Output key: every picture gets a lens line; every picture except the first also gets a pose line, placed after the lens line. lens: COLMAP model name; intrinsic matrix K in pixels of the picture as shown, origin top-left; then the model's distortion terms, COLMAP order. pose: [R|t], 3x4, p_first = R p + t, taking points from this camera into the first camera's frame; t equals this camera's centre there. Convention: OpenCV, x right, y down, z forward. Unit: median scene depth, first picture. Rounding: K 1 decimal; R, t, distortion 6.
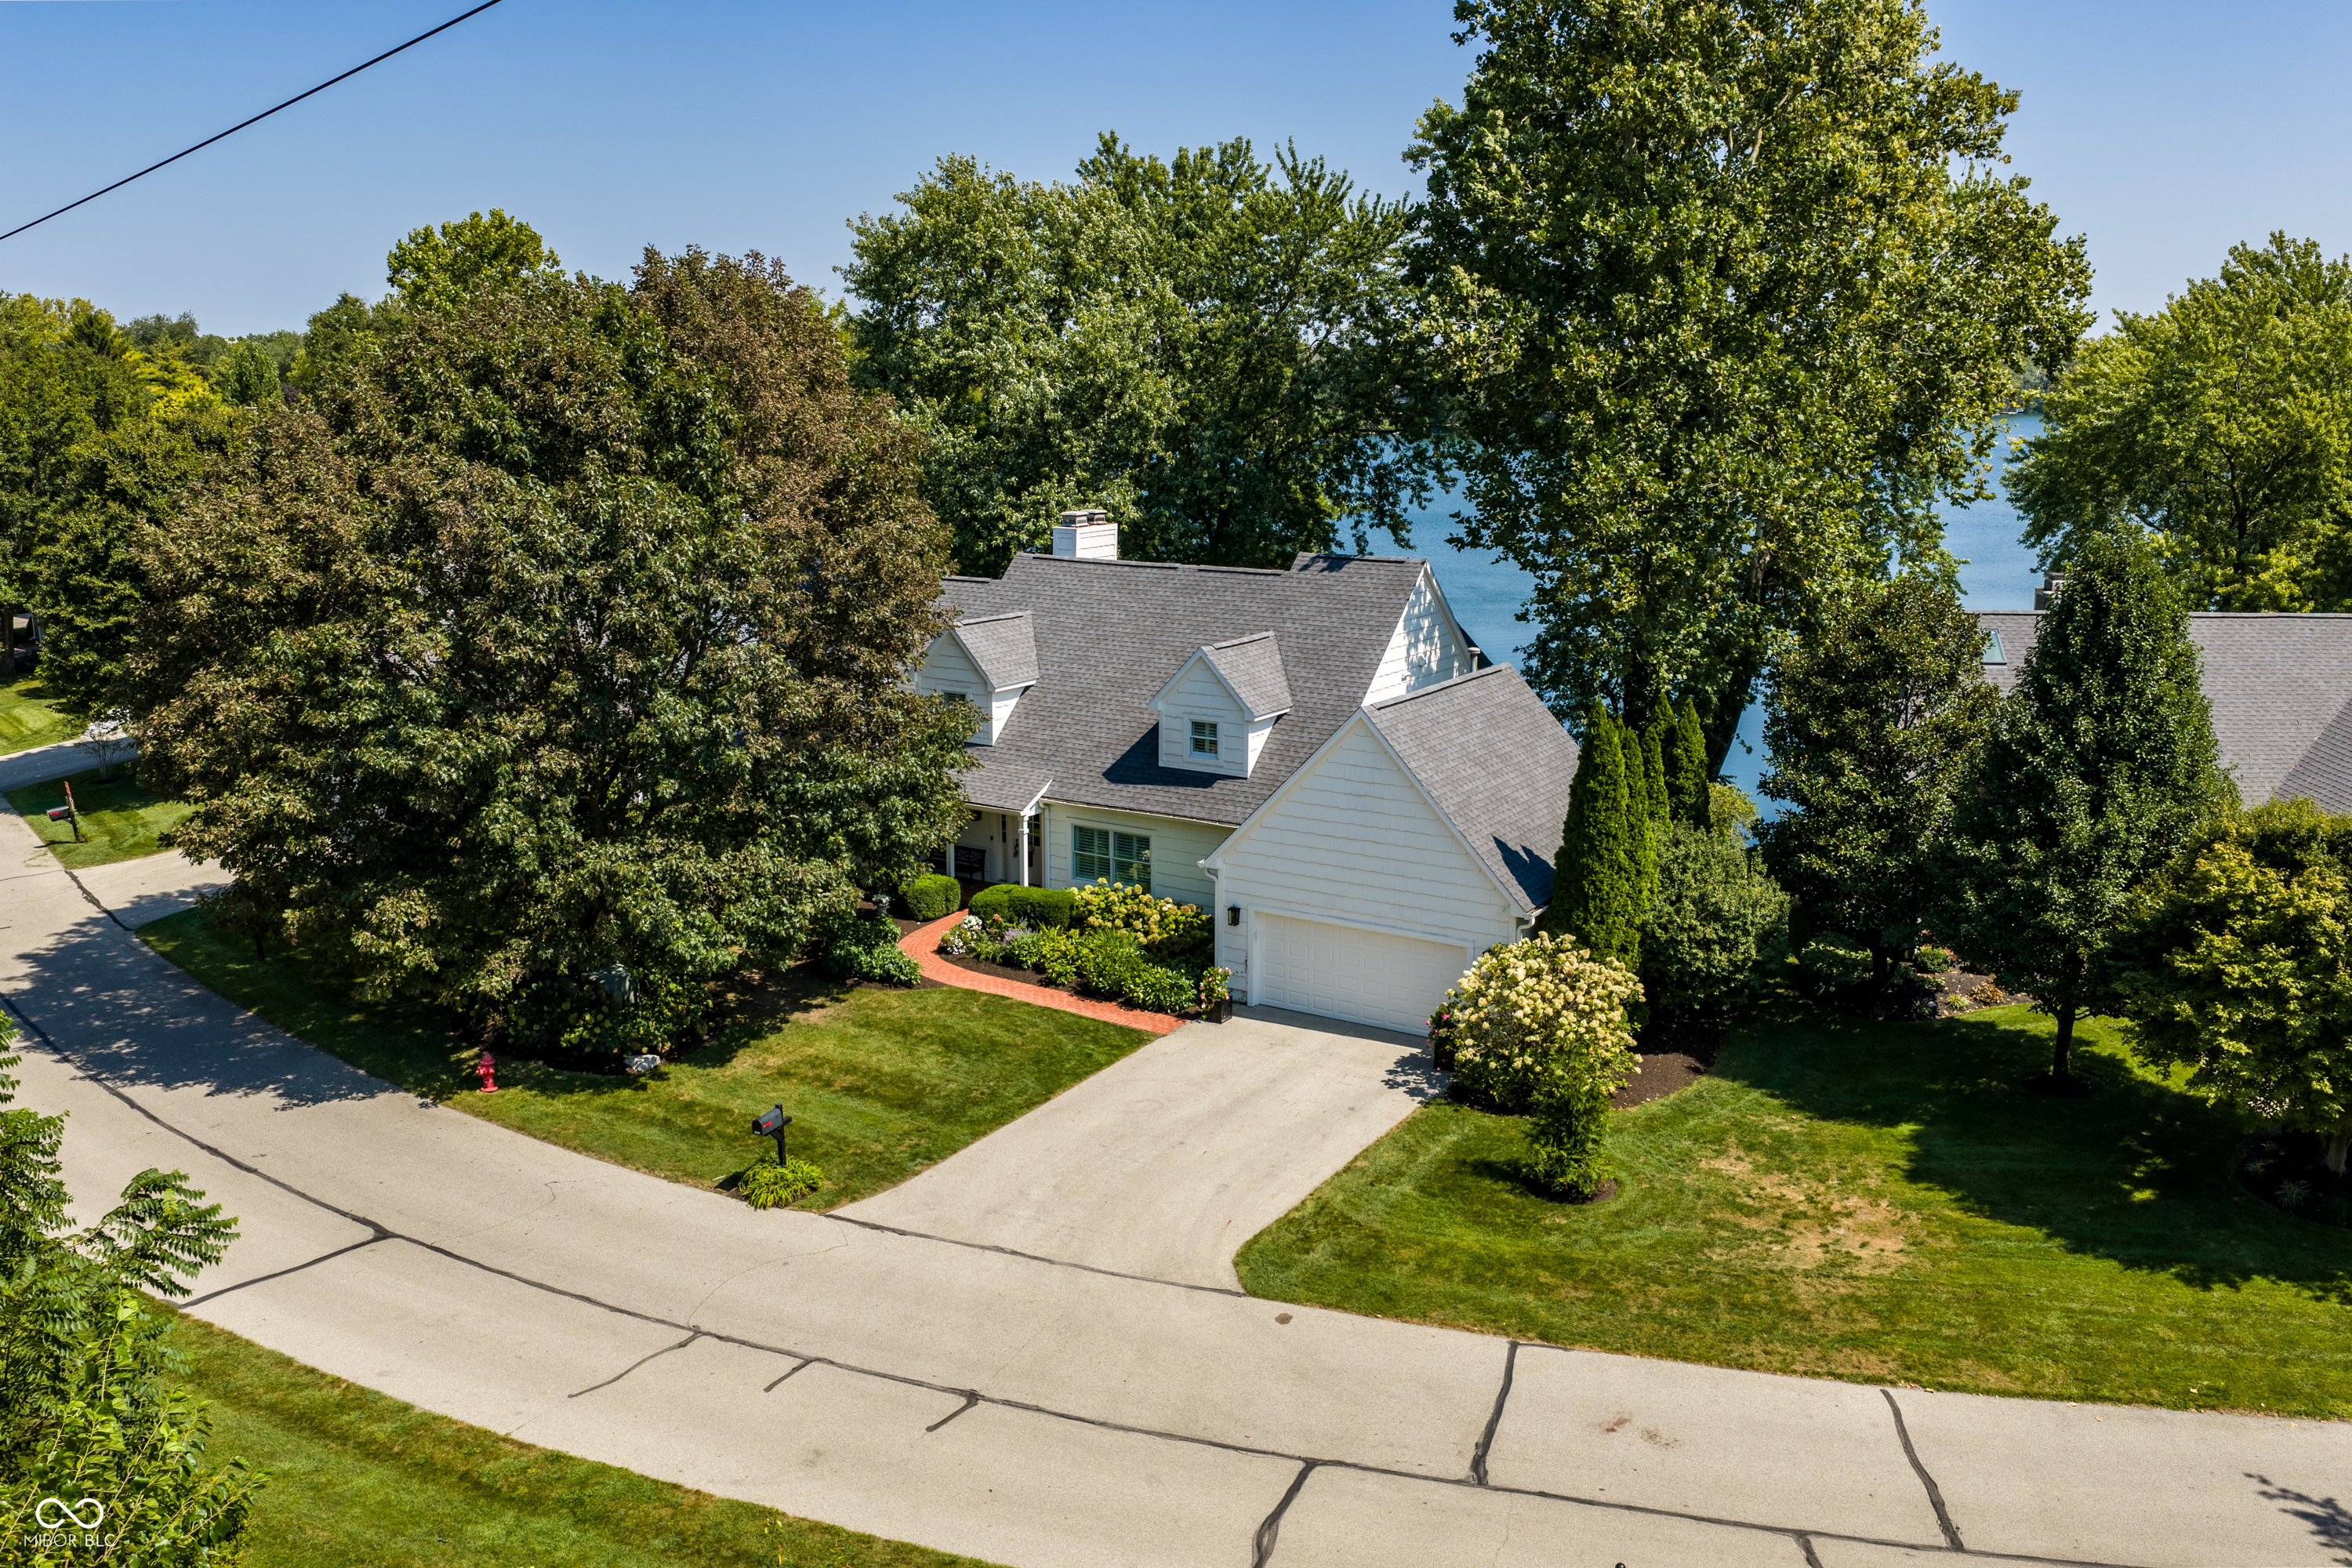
lens RADIAL K [[1959.6, 0, 1166.6], [0, 1959.6, 789.3], [0, 0, 1]] dist [-0.001026, -0.016546]
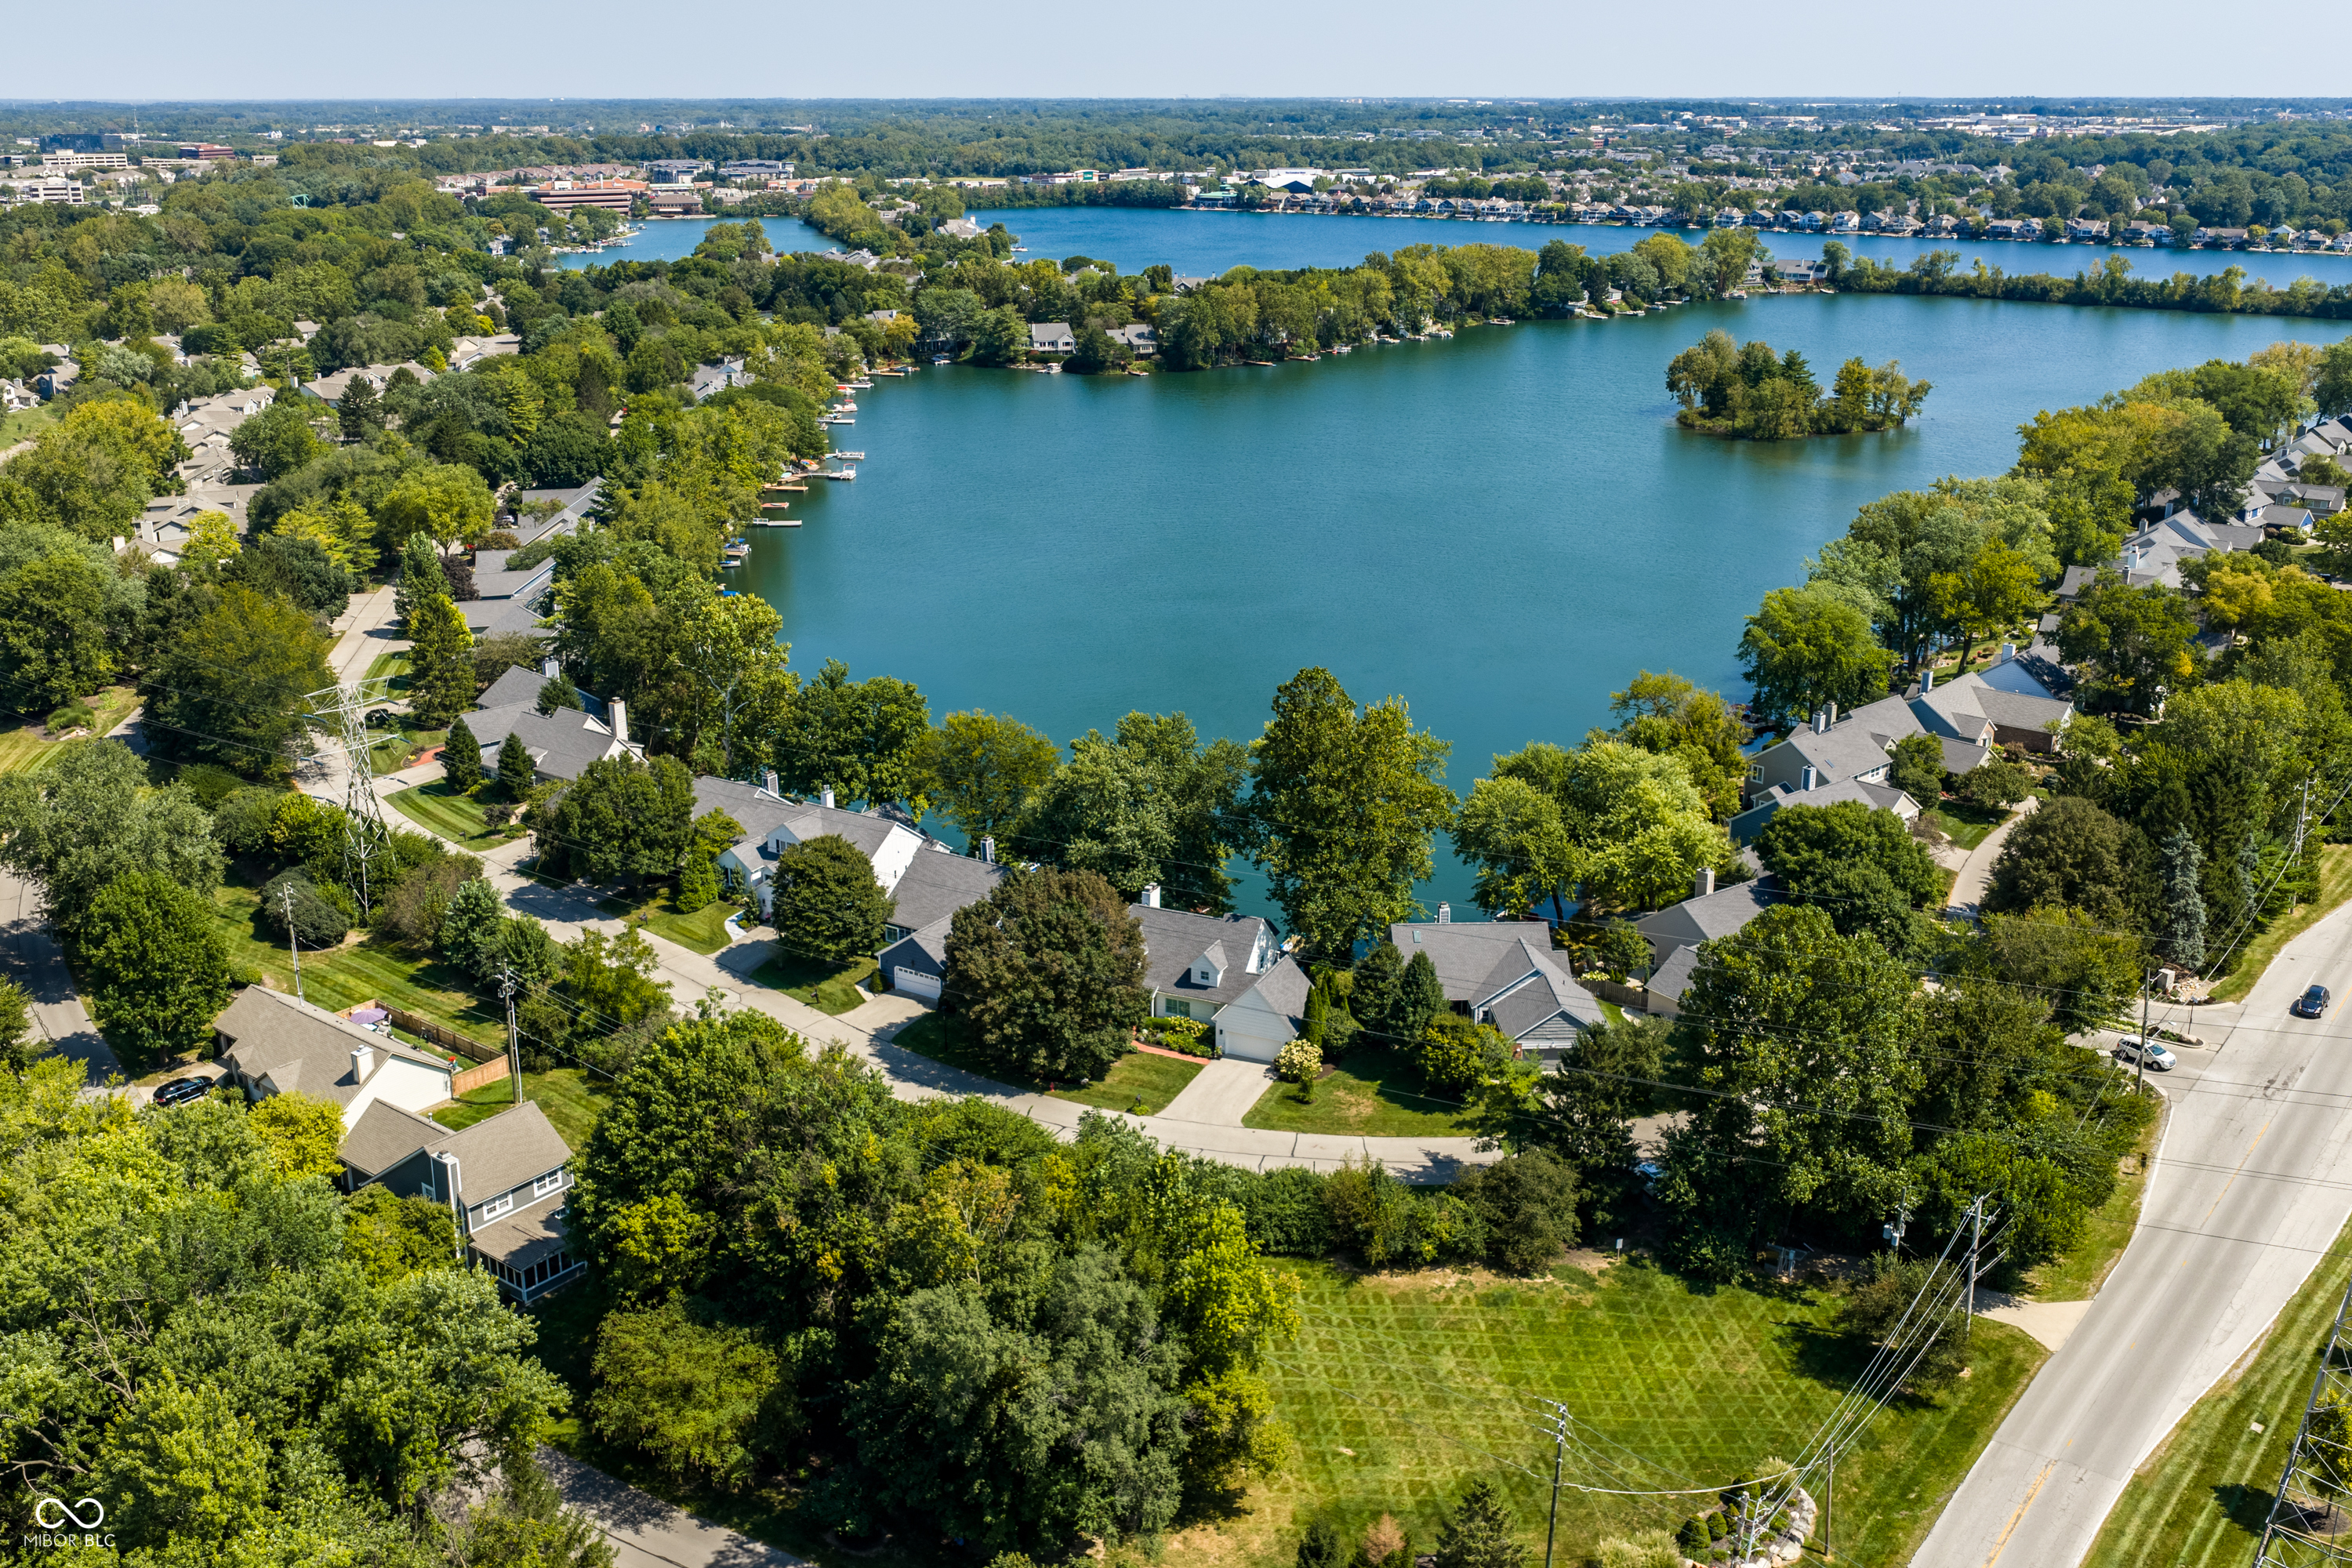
lens RADIAL K [[2104.2, 0, 1168.5], [0, 2104.2, 779.1], [0, 0, 1]] dist [0.011930, -0.033153]
pose [[0.989687, -0.043597, 0.136451, -0.703520], [0.029844, 0.994412, 0.101262, -0.981493], [-0.140103, -0.096145, 0.985458, -3.489706]]
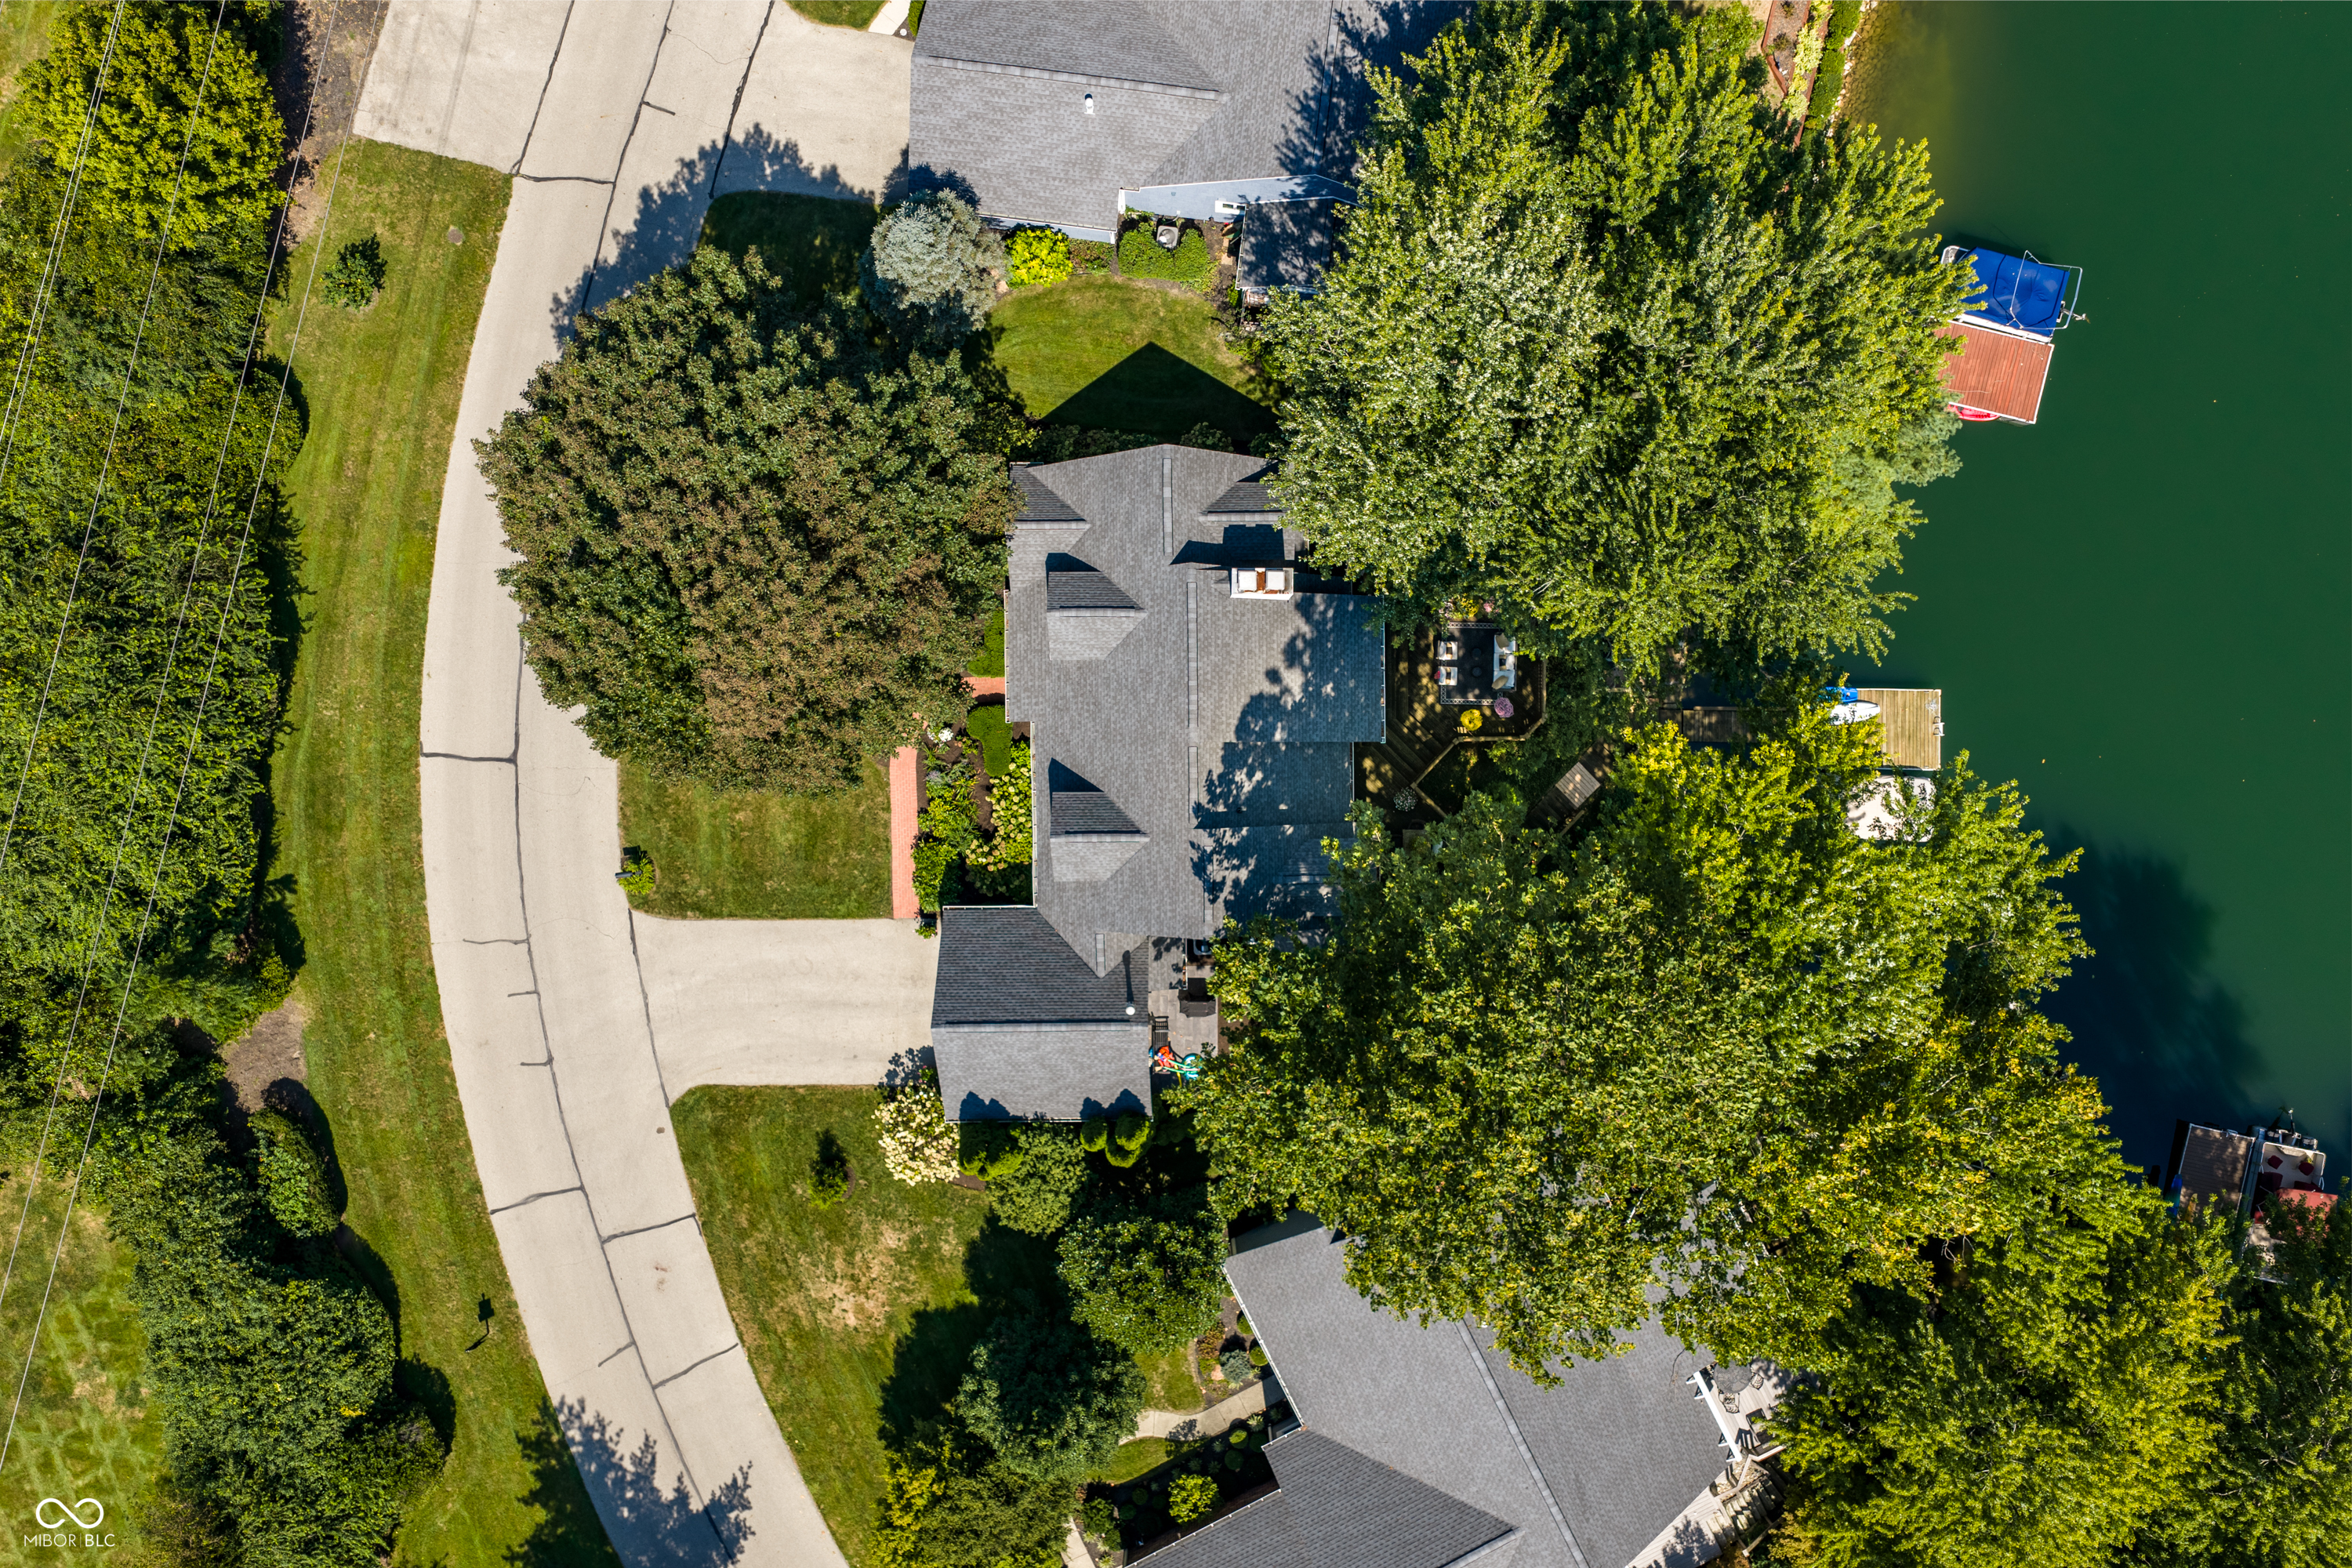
lens RADIAL K [[1994.9, 0, 1176.0], [0, 1994.9, 784.0], [0, 0, 1]] dist [0.011709, -0.027355]
pose [[0.552419, 0.833562, -0.002858, 0.047992], [-0.164221, 0.112193, 0.980022, -1.872925], [0.817230, -0.540913, 0.198866, 0.996005]]
